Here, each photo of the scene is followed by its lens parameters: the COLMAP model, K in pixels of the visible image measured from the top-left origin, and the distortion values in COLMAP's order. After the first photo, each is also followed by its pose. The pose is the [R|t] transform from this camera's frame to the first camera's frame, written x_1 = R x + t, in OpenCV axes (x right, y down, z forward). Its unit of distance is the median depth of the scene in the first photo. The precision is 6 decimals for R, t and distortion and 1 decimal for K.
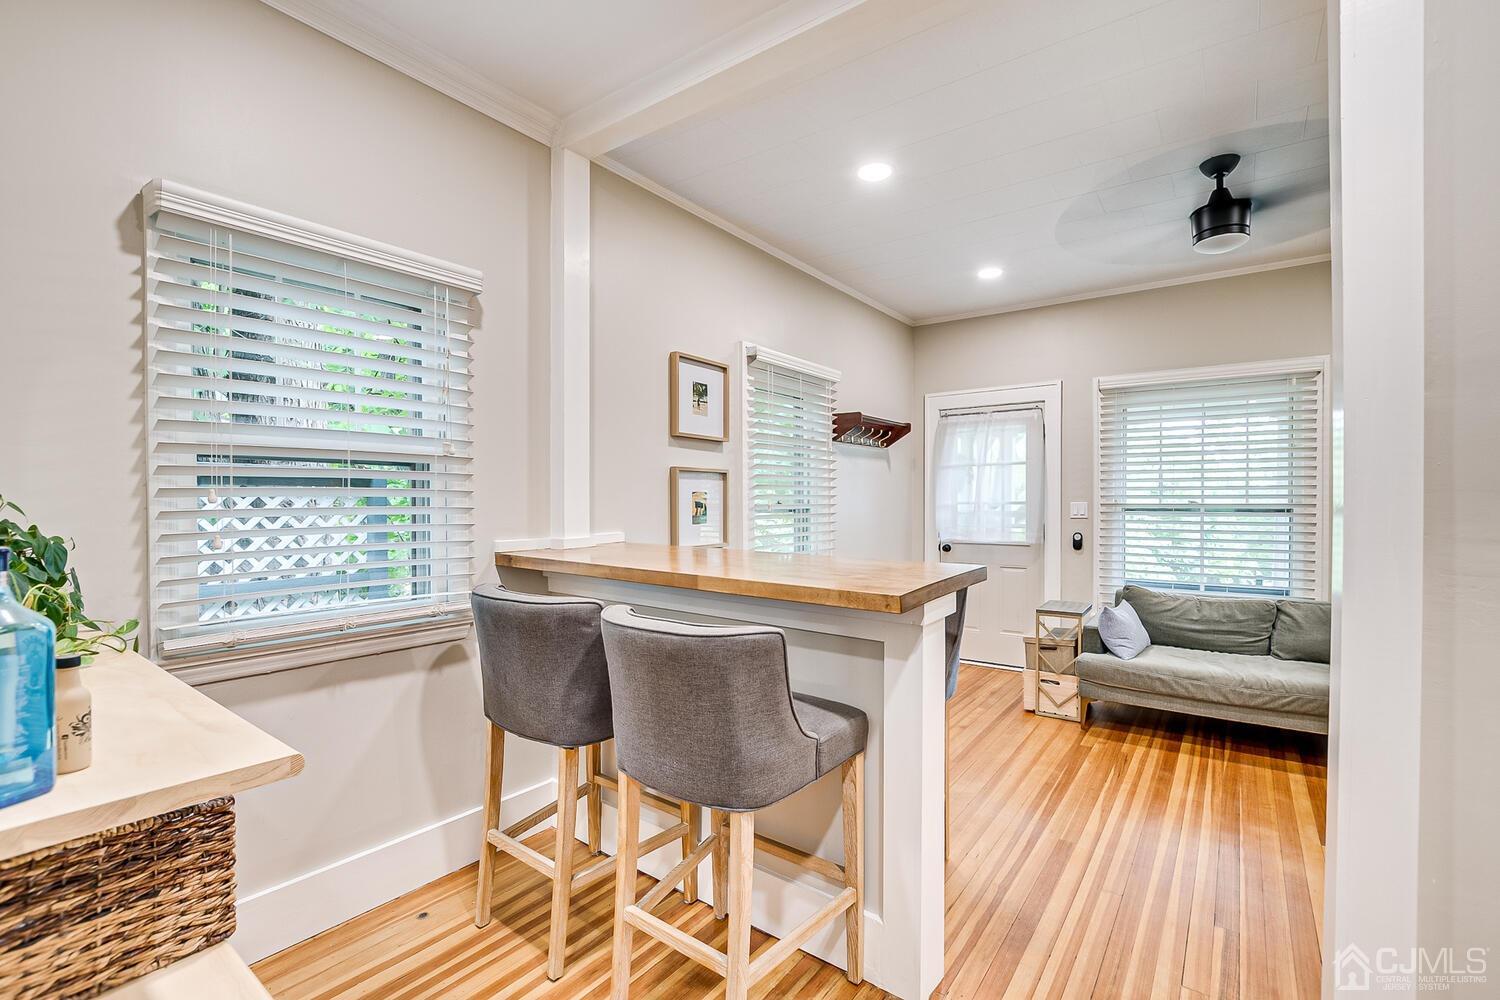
lens RADIAL K [[660.9, 0, 746.2], [0, 660.9, 509.4], [0, 0, 1]] dist [-0.023910, 0.003757]
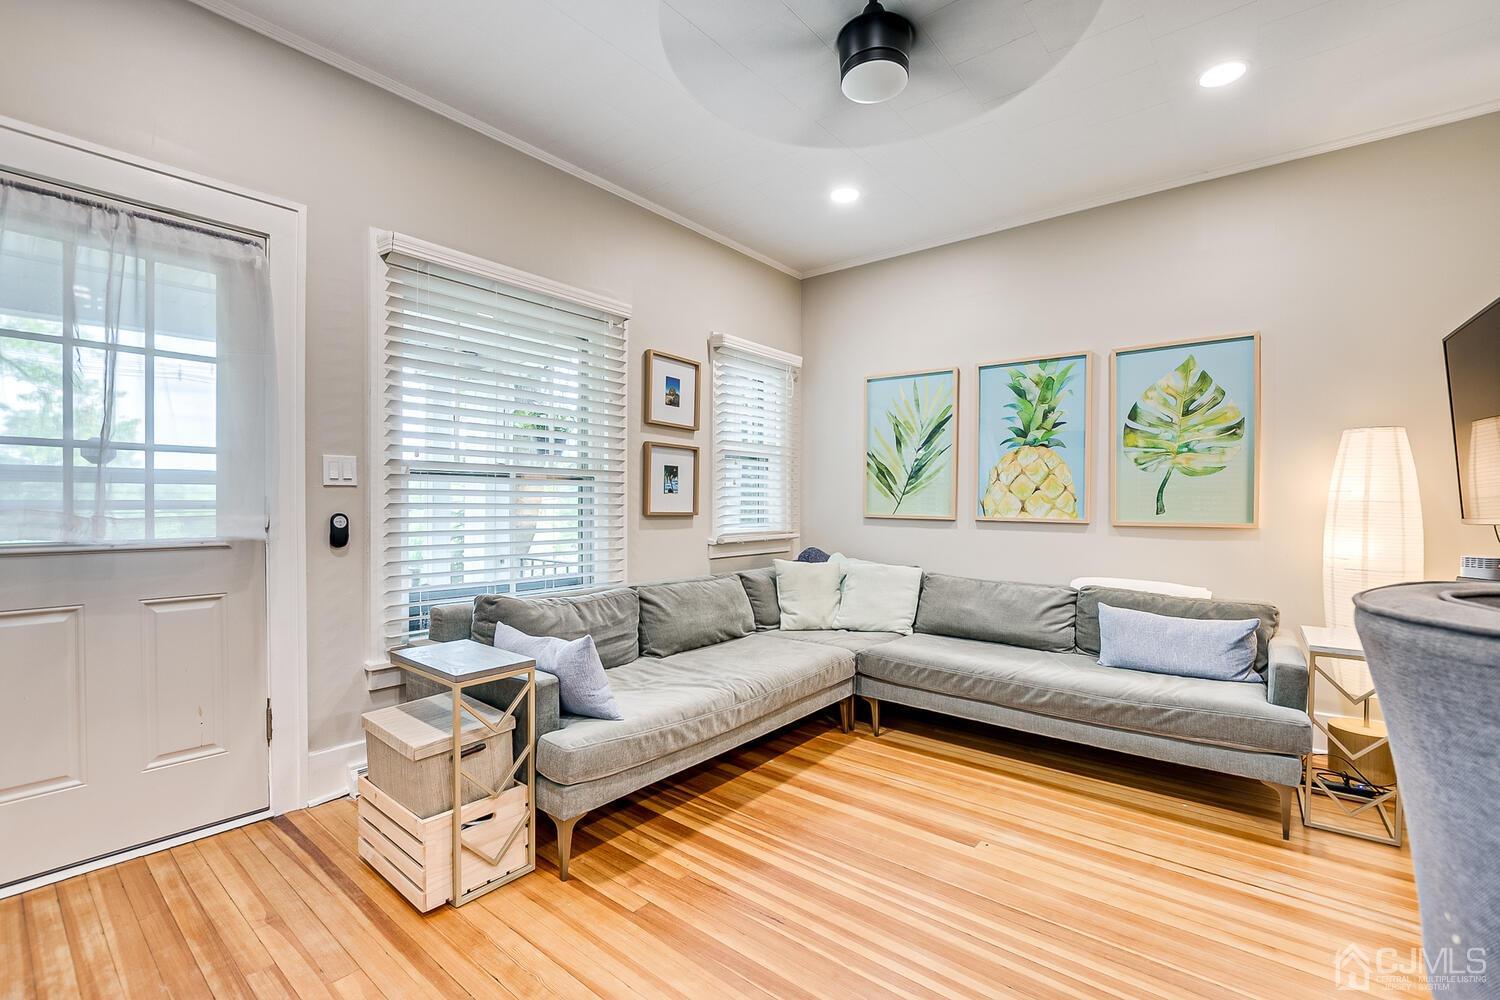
lens RADIAL K [[660.9, 0, 746.2], [0, 660.9, 509.4], [0, 0, 1]] dist [-0.023910, 0.003757]
pose [[0.044223, -0.007132, 0.998996, 0.002861], [0.007191, 0.999951, 0.006820, 0.037305], [-0.998996, 0.006882, 0.044272, 0.798830]]
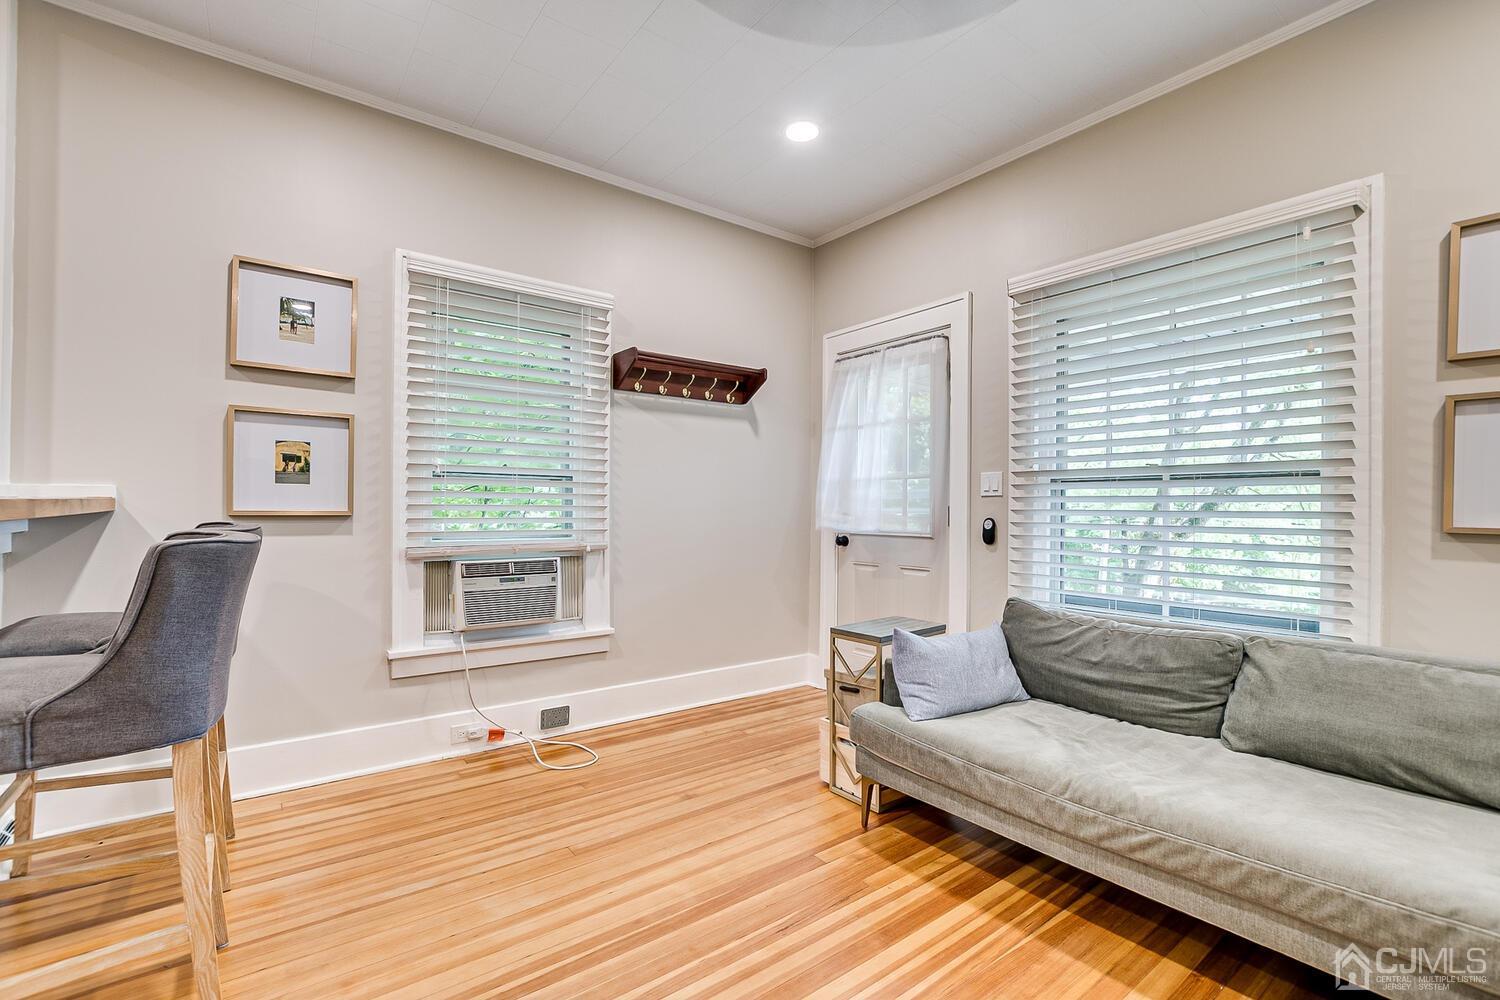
lens RADIAL K [[660.9, 0, 746.2], [0, 660.9, 509.4], [0, 0, 1]] dist [-0.023910, 0.003757]
pose [[0.960734, 0.010009, -0.277292, 0.552338], [-0.013893, 0.999831, -0.012046, 0.046212], [0.277124, 0.015425, 0.960710, 0.361464]]
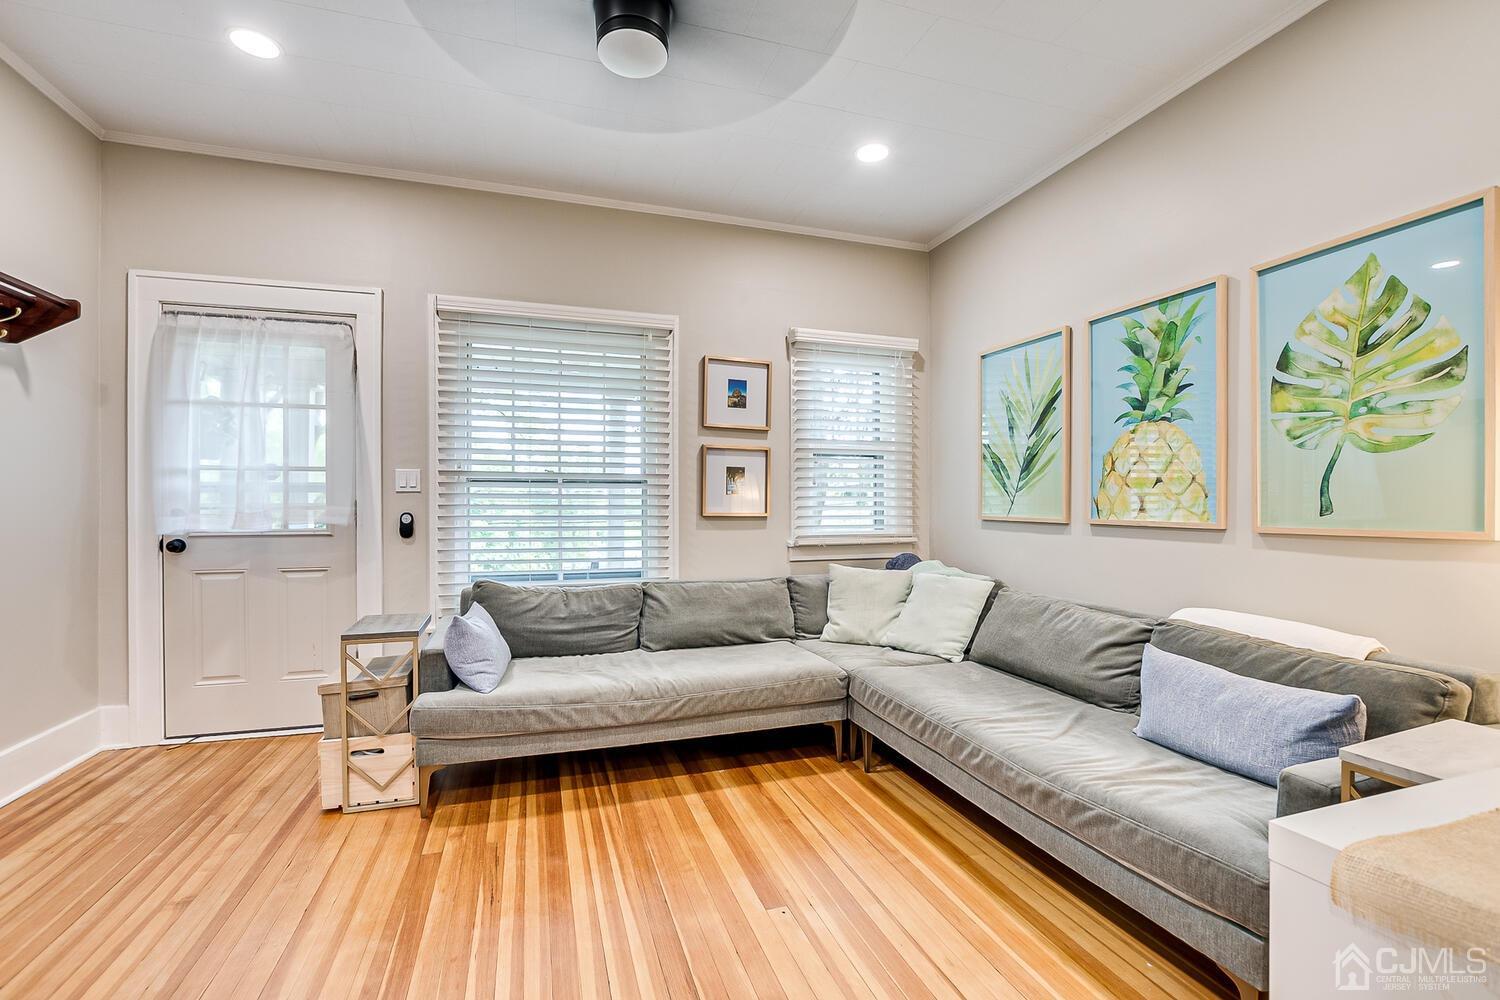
lens RADIAL K [[660.9, 0, 746.2], [0, 660.9, 509.4], [0, 0, 1]] dist [-0.023910, 0.003757]
pose [[0.574957, -0.001828, 0.818182, 0.174545], [0.009185, 0.999949, -0.004220, 0.046130], [-0.818132, 0.009941, 0.574944, 0.373996]]
